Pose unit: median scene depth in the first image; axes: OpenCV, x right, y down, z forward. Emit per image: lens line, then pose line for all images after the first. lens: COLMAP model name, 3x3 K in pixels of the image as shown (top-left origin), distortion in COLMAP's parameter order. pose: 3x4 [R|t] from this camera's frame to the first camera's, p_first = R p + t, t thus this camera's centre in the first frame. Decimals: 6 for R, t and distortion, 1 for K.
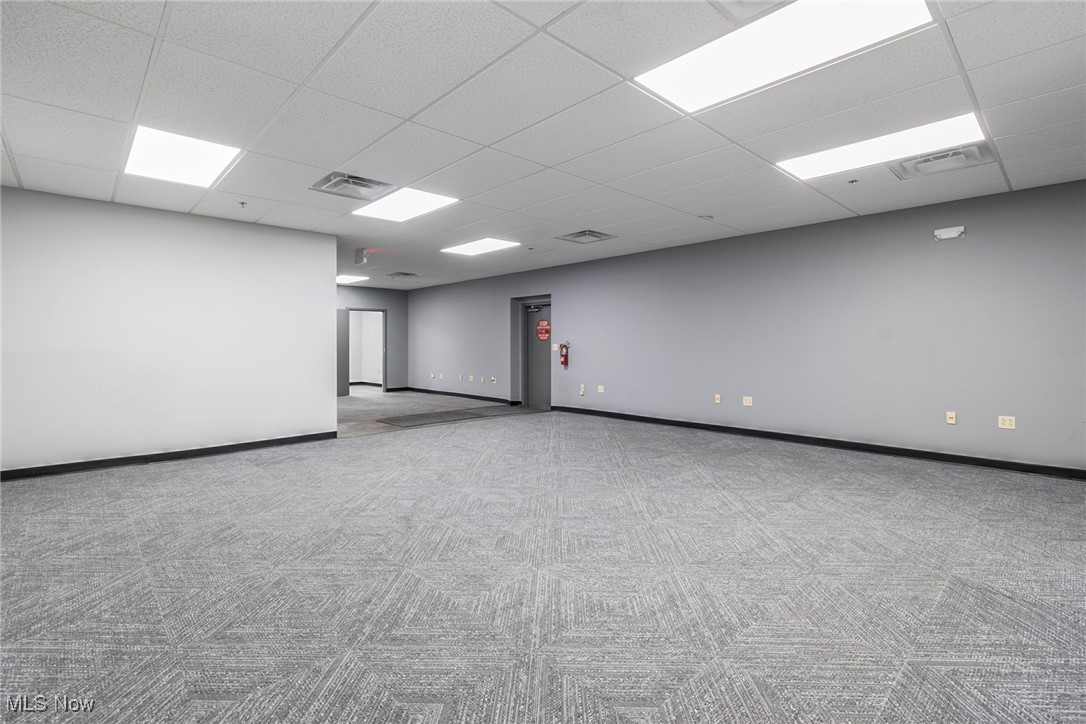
lens RADIAL K [[496.8, 0, 543.0], [0, 496.8, 362.0], [0, 0, 1]] dist [0.002844, -0.000460]
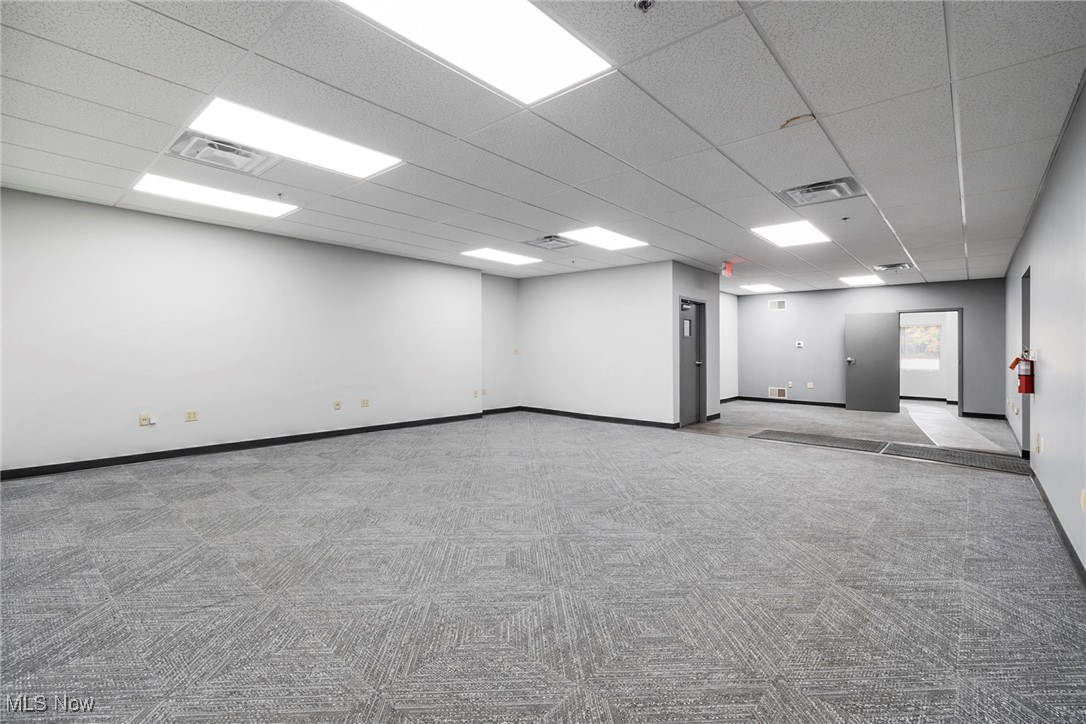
lens RADIAL K [[489.5, 0, 542.0], [0, 489.5, 345.2], [0, 0, 1]] dist [0.006658, 0.000368]
pose [[0.090981, -0.006464, -0.995832, 1.476007], [-0.044963, 0.998933, -0.010592, -0.046066], [0.994837, 0.045739, 0.090593, 1.163010]]
